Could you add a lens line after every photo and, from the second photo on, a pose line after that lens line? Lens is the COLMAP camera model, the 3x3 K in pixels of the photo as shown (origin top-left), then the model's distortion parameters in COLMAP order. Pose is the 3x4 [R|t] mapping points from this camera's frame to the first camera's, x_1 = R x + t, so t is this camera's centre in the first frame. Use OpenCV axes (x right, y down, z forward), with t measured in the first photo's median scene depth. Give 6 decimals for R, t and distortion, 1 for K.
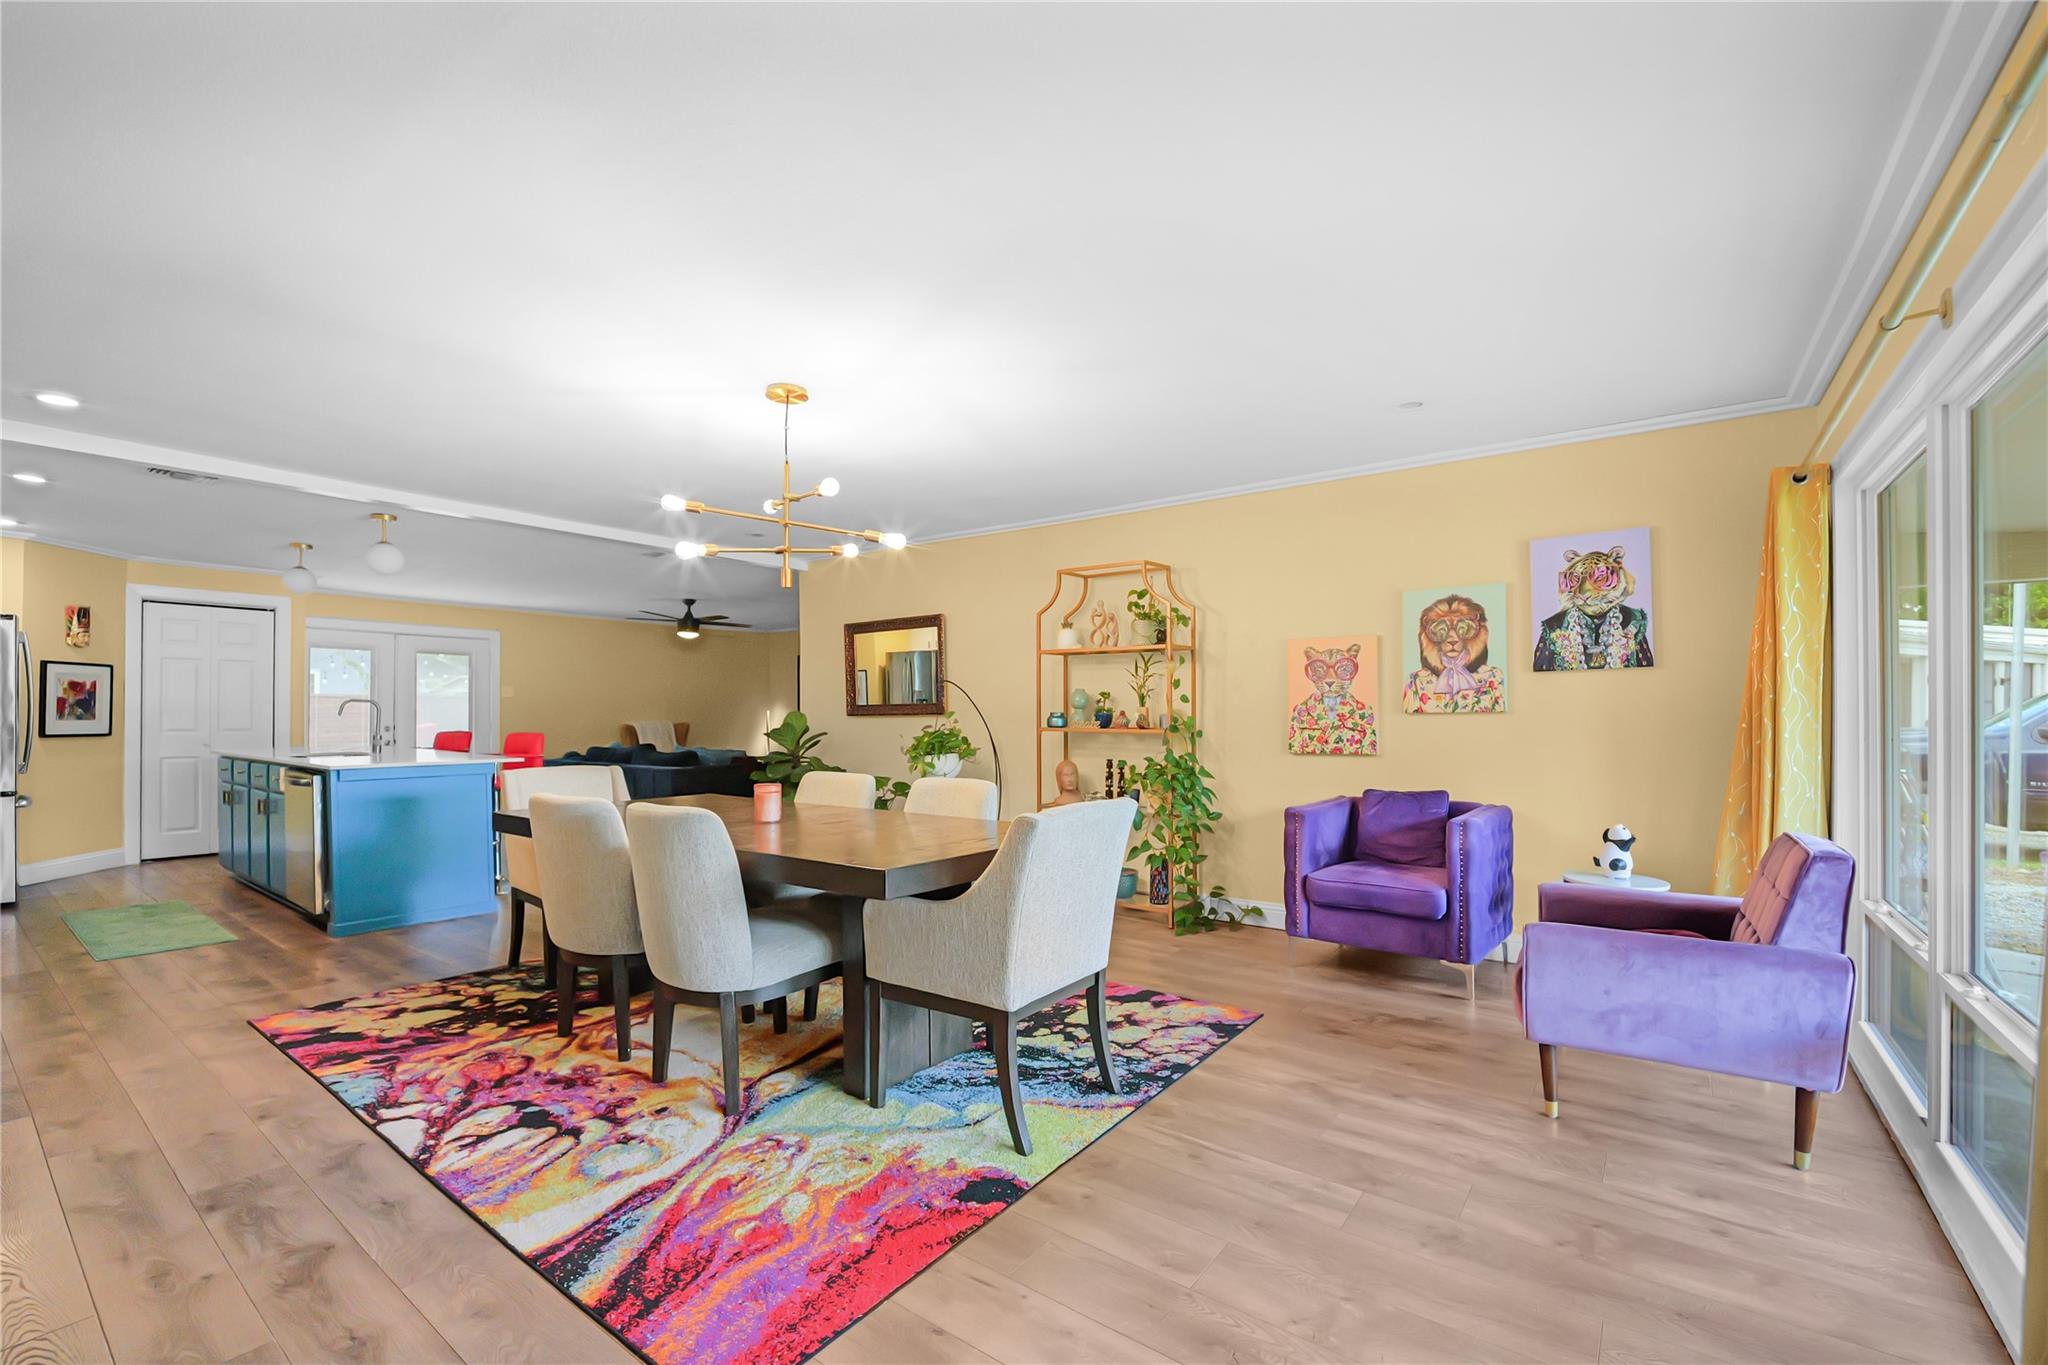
lens RADIAL K [[868.0, 0, 1017.2], [0, 868.0, 708.5], [0, 0, 1]] dist [-0.009494, -0.000457]
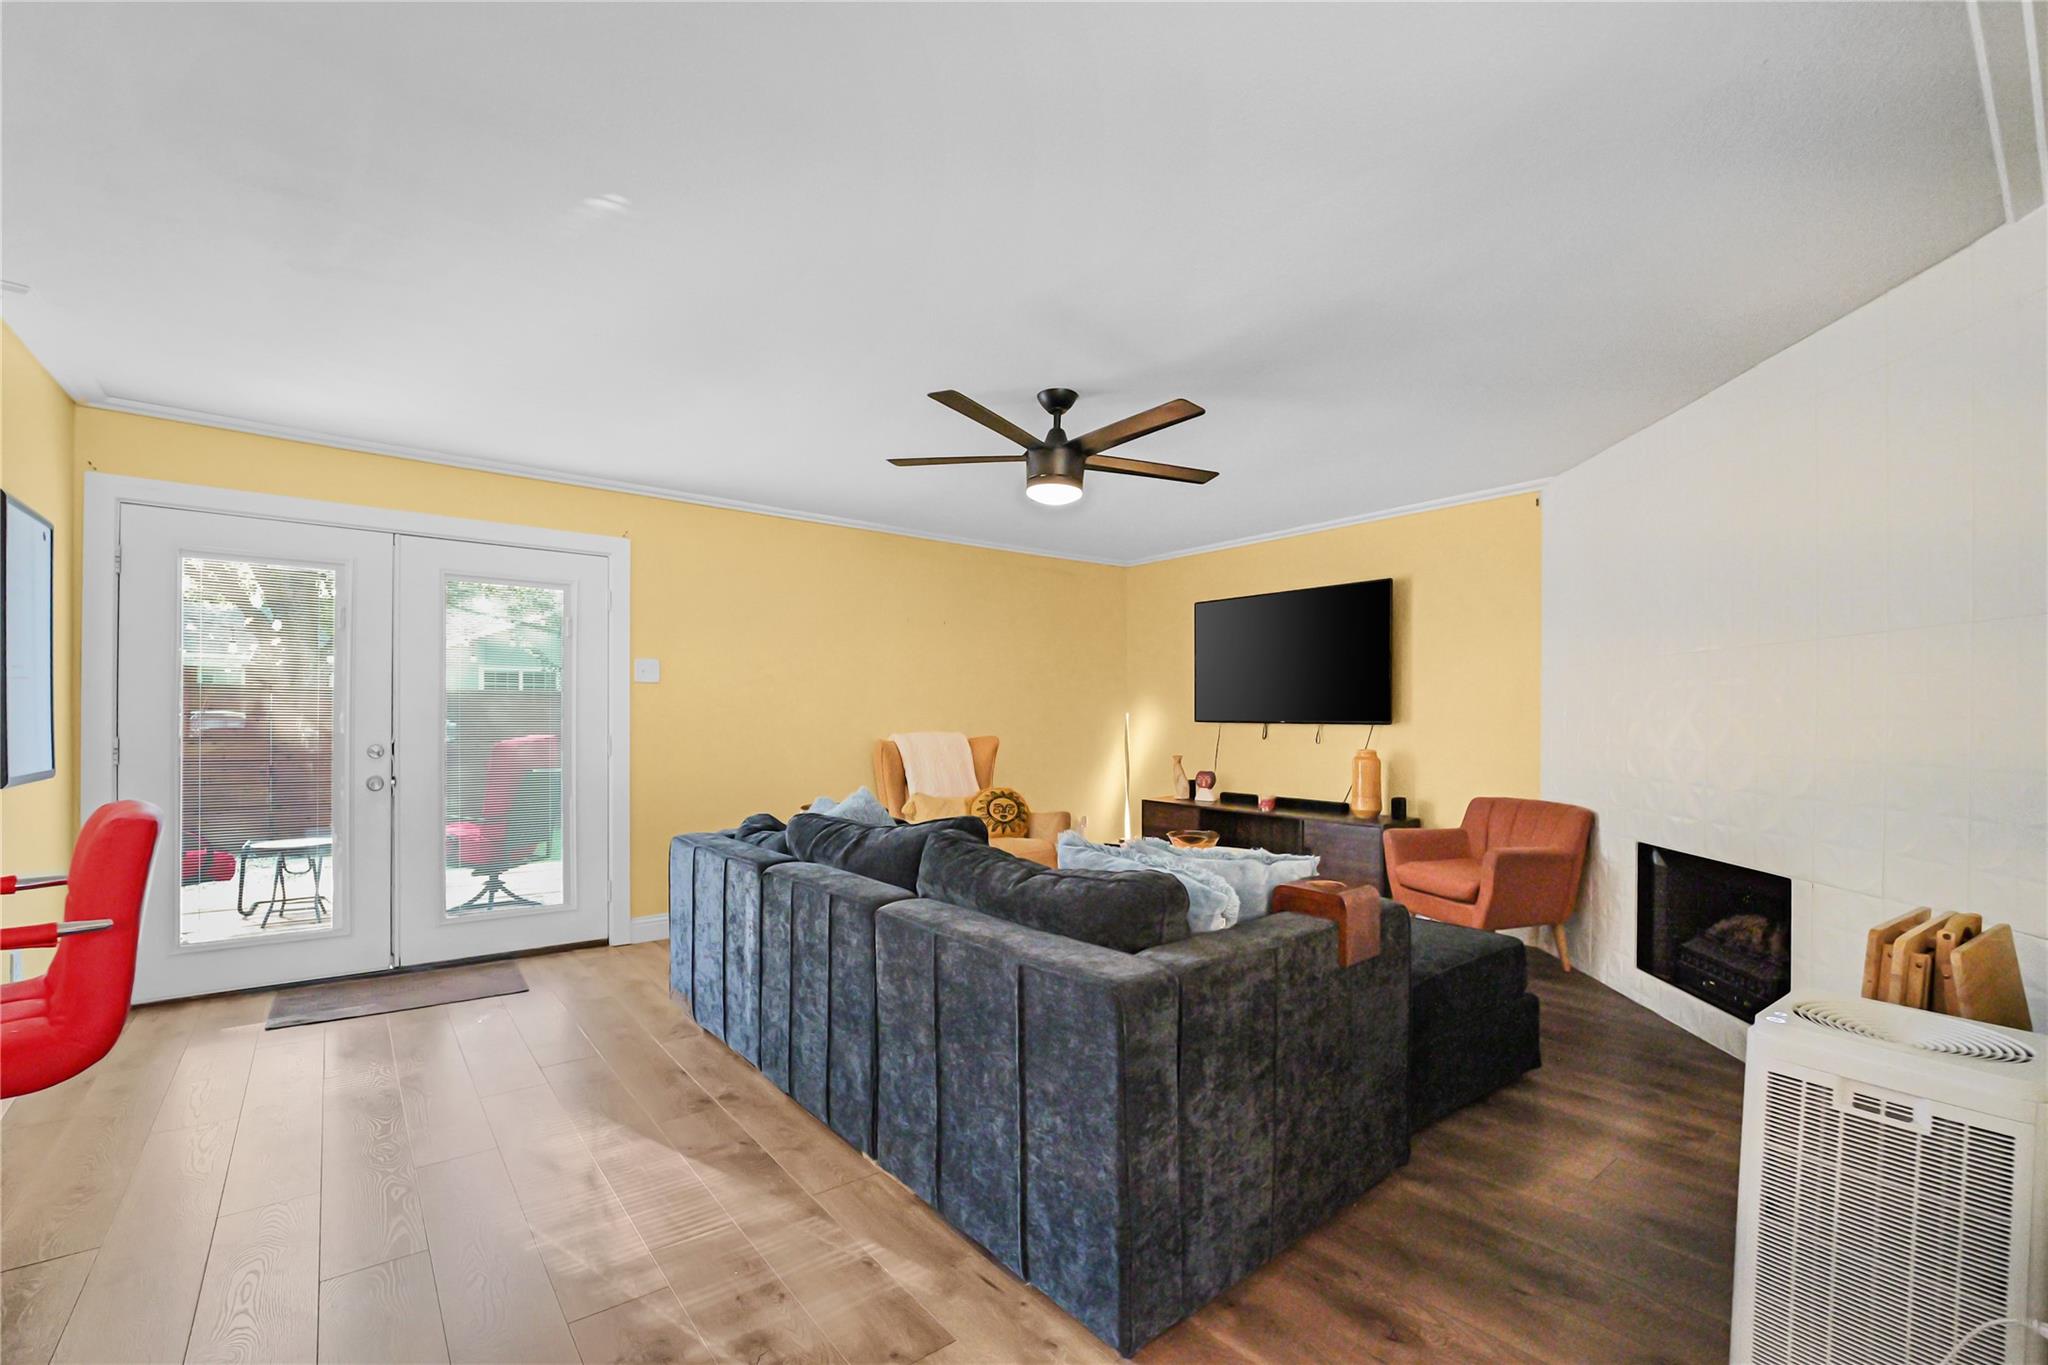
lens RADIAL K [[868.0, 0, 1017.2], [0, 868.0, 708.5], [0, 0, 1]] dist [-0.009494, -0.000457]
pose [[0.965751, 0.001040, -0.259468, -0.440076], [-0.002689, 0.999978, -0.006000, 0.004796], [0.259456, 0.006492, 0.965733, 0.955863]]
